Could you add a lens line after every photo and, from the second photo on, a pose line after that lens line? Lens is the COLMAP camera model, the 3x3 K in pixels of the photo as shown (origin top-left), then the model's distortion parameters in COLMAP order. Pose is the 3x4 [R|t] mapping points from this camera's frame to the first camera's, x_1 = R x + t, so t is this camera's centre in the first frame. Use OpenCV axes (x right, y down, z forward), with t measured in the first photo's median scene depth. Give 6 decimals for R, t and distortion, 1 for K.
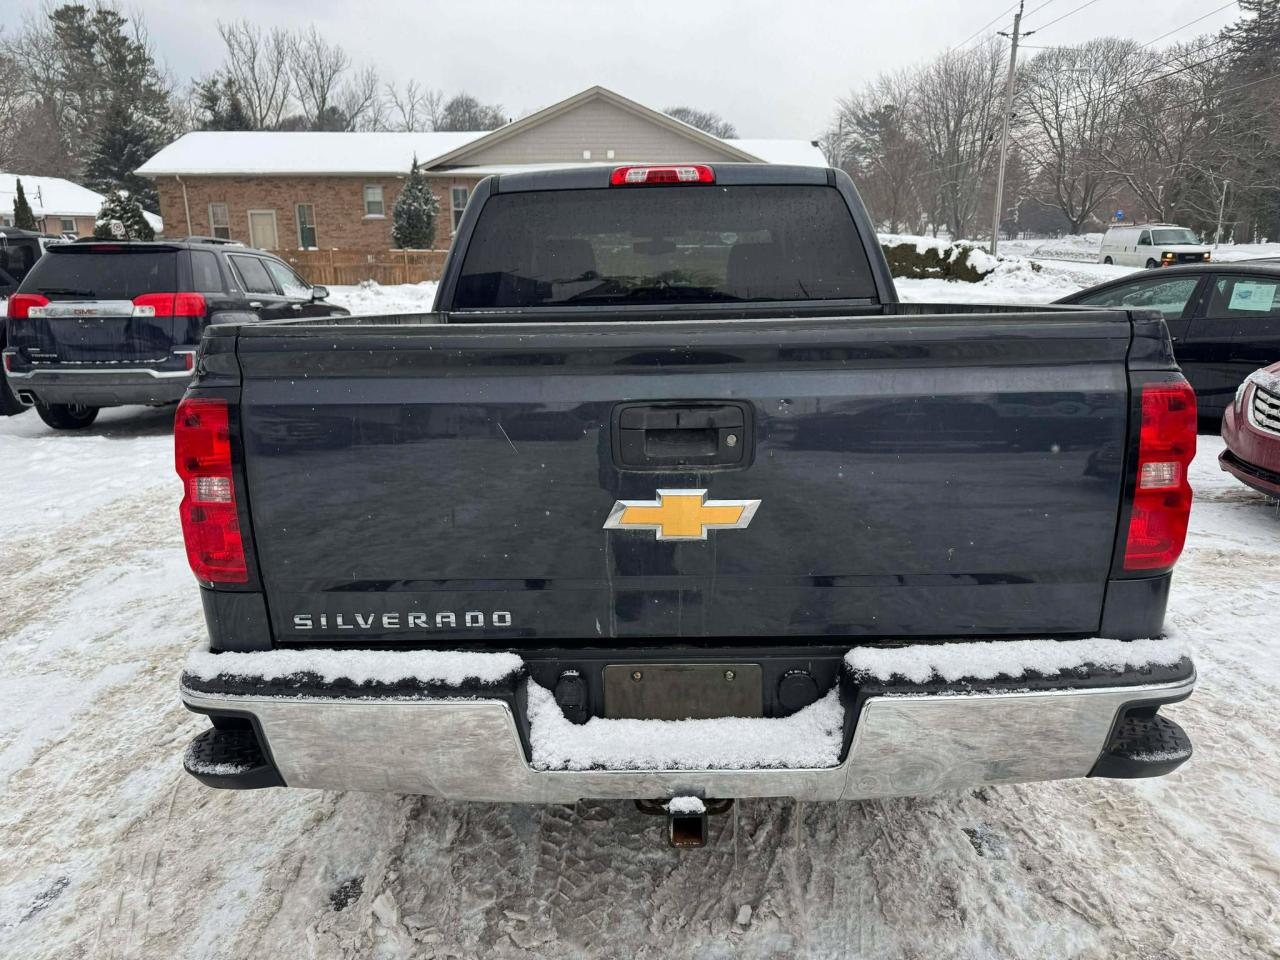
lens RADIAL K [[902.0, 0, 636.9], [0, 902.0, 472.1], [0, 0, 1]] dist [0.030990, -0.031067]
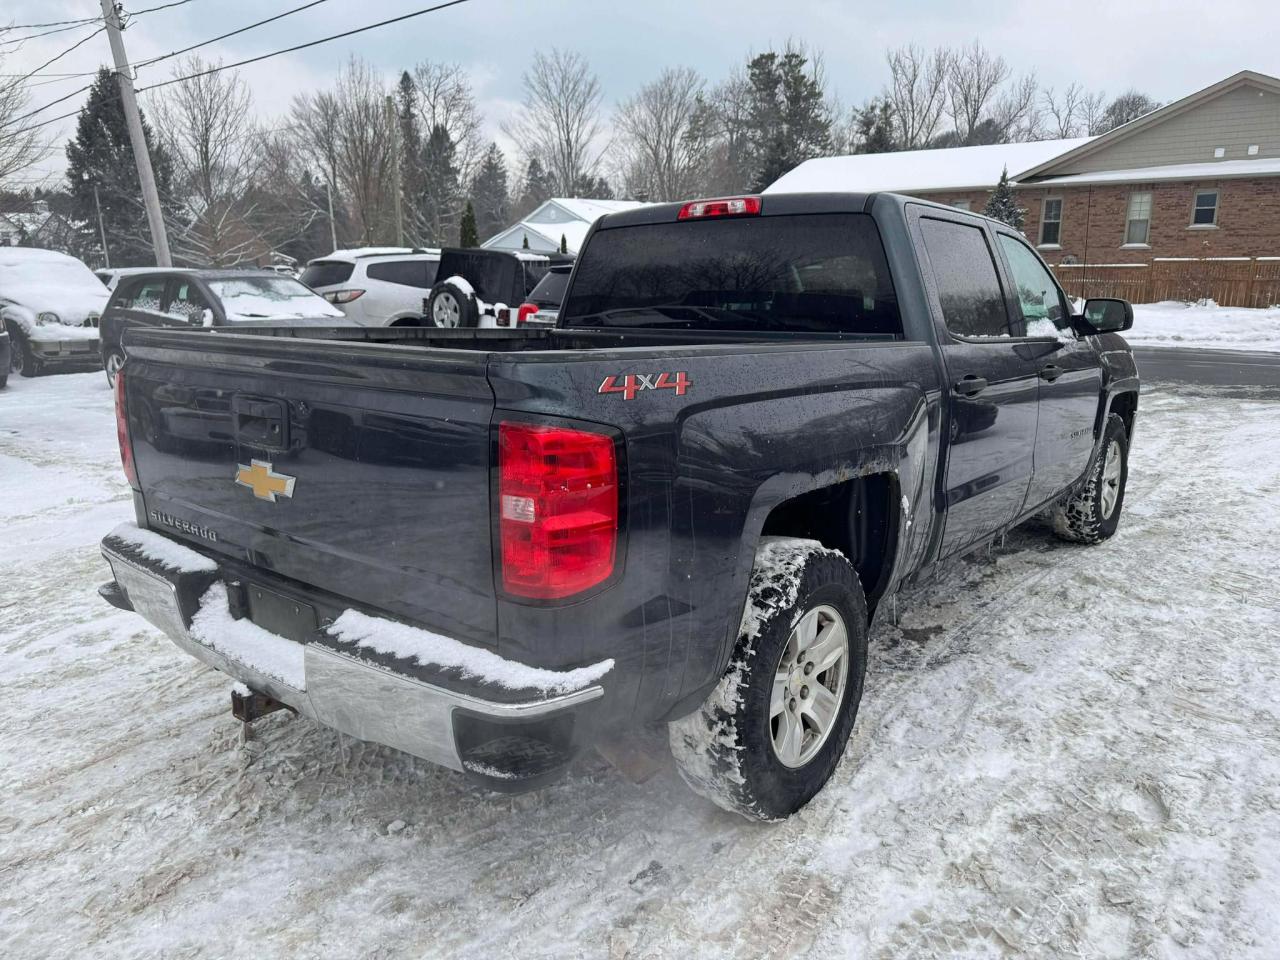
lens RADIAL K [[913.7, 0, 640.0], [0, 913.7, 480.0], [0, 0, 1]] dist [-0.002206, 0.001370]
pose [[0.788667, 0.141480, -0.598321, 0.072896], [-0.146251, 0.988400, 0.040940, -0.005193], [0.597172, 0.055217, 0.800210, 0.012676]]
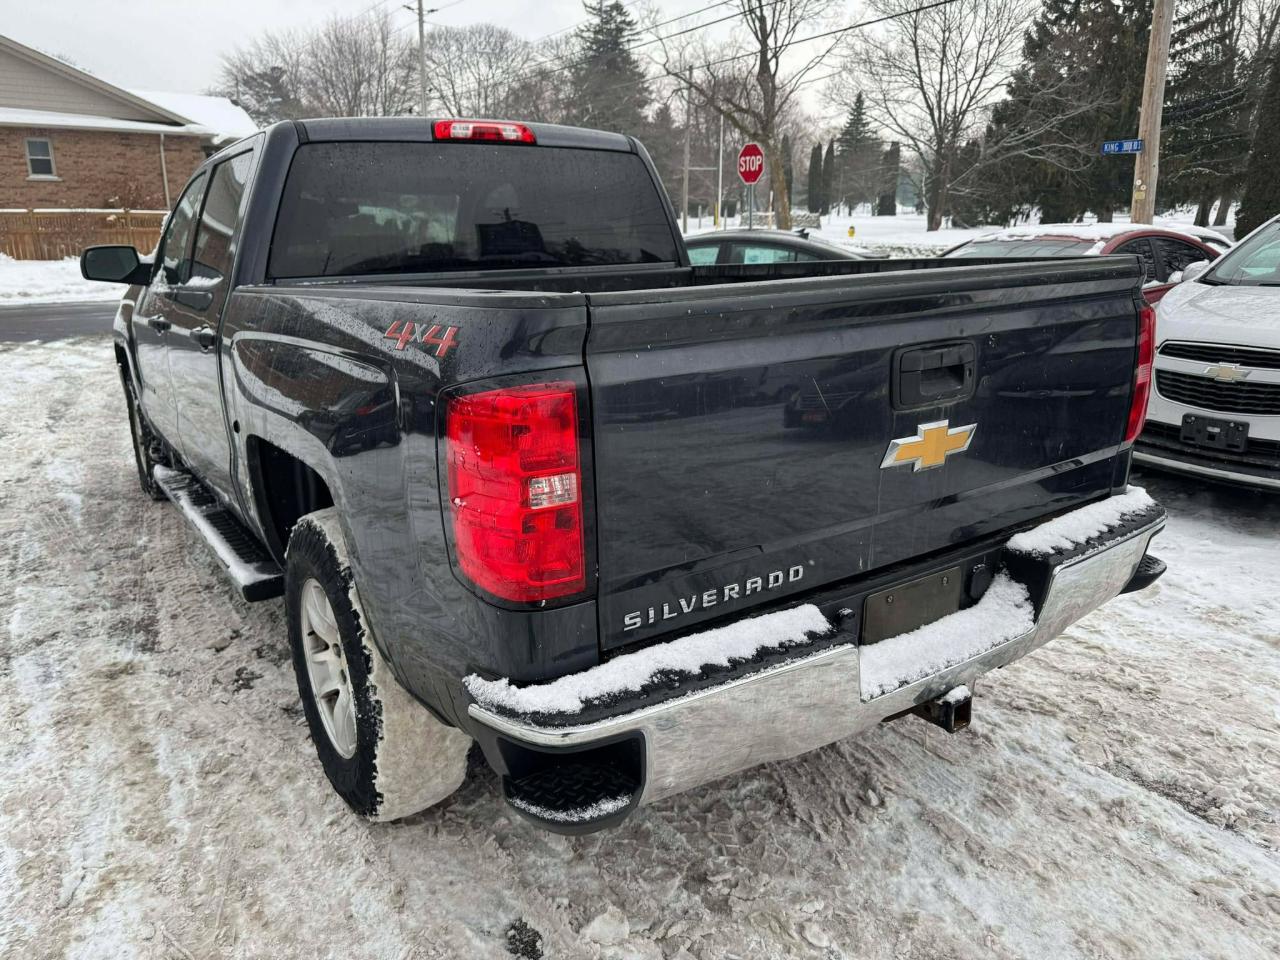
lens RADIAL K [[926.3, 0, 634.8], [0, 926.3, 484.6], [0, 0, 1]] dist [-0.010334, -0.005596]
pose [[0.816740, -0.148284, 0.557626, -0.049614], [0.127844, 0.988900, 0.075719, -0.002142], [-0.562665, 0.009446, 0.826631, 0.013997]]
